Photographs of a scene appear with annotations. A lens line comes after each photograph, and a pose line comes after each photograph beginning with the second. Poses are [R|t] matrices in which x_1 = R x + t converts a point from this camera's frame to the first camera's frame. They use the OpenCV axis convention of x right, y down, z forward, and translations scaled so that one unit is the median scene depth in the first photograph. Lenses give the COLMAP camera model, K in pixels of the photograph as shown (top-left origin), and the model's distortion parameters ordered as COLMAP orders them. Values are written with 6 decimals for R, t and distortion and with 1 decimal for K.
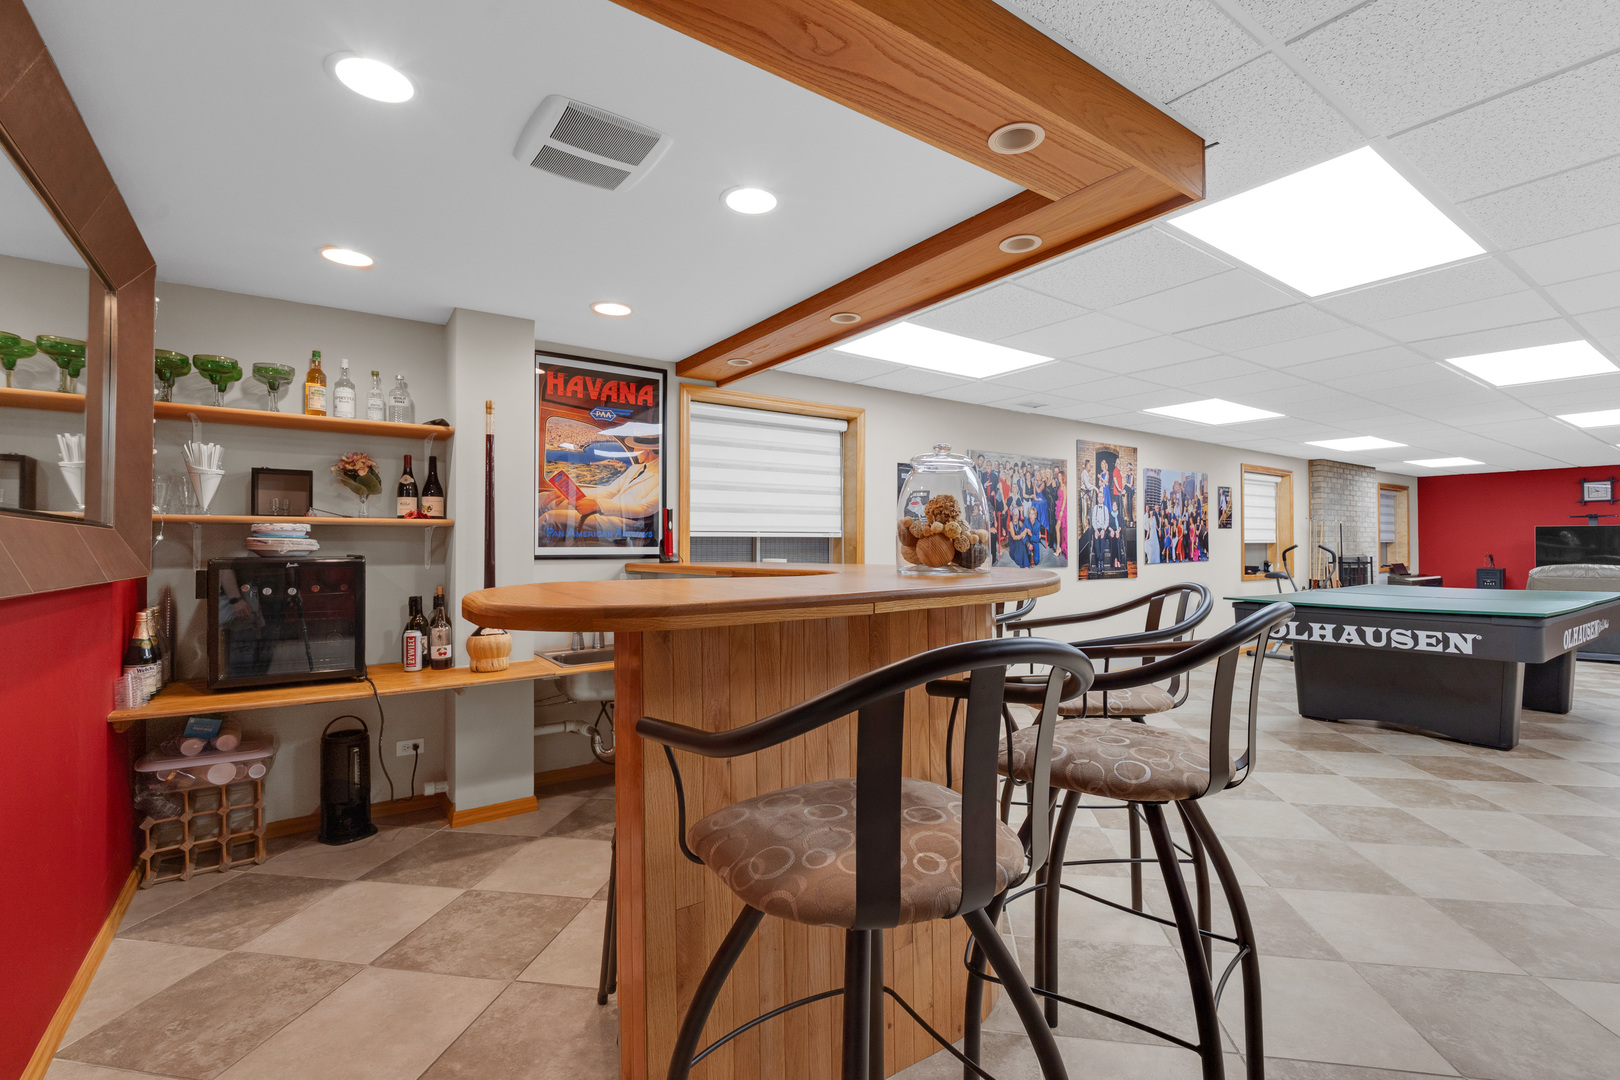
lens RADIAL K [[709.5, 0, 801.0], [0, 709.5, 538.7], [0, 0, 1]] dist [0.004247, 0.000501]
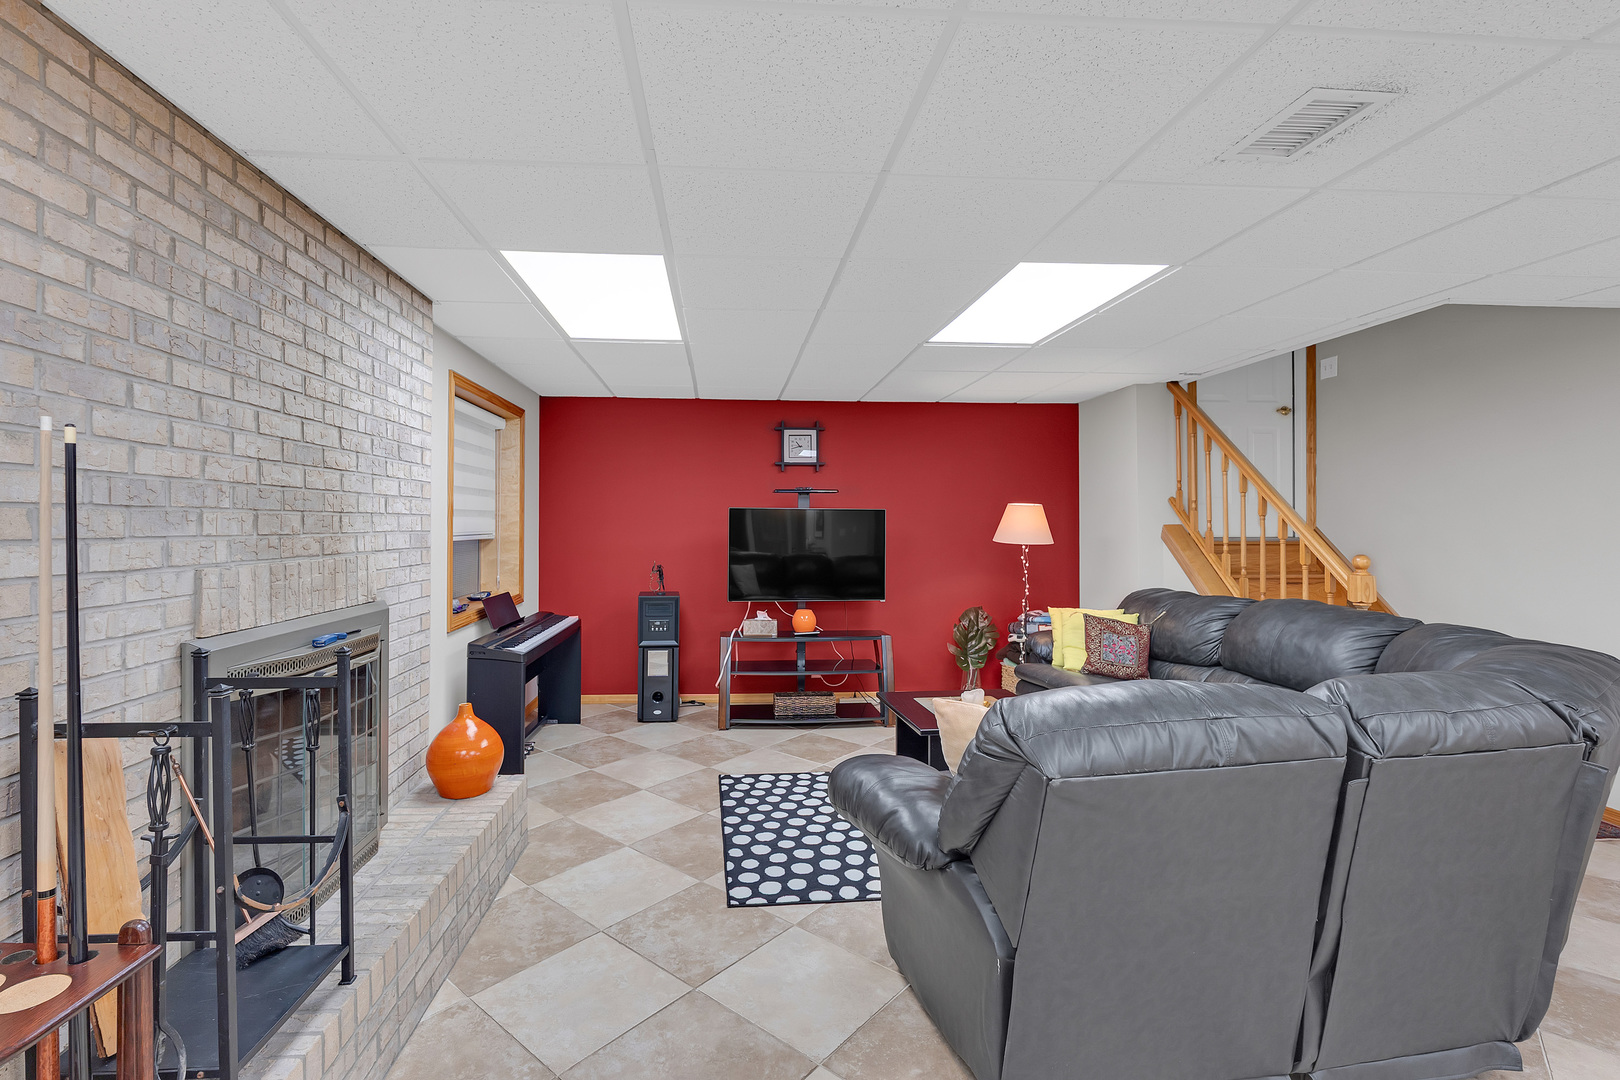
lens RADIAL K [[709.5, 0, 801.6], [0, 709.5, 536.7], [0, 0, 1]] dist [0.004247, 0.000501]
pose [[0.481383, -0.000913, 0.876510, 0.605054], [-0.006404, 0.999969, 0.004559, 0.000280], [-0.876487, -0.007808, 0.481362, 0.697973]]
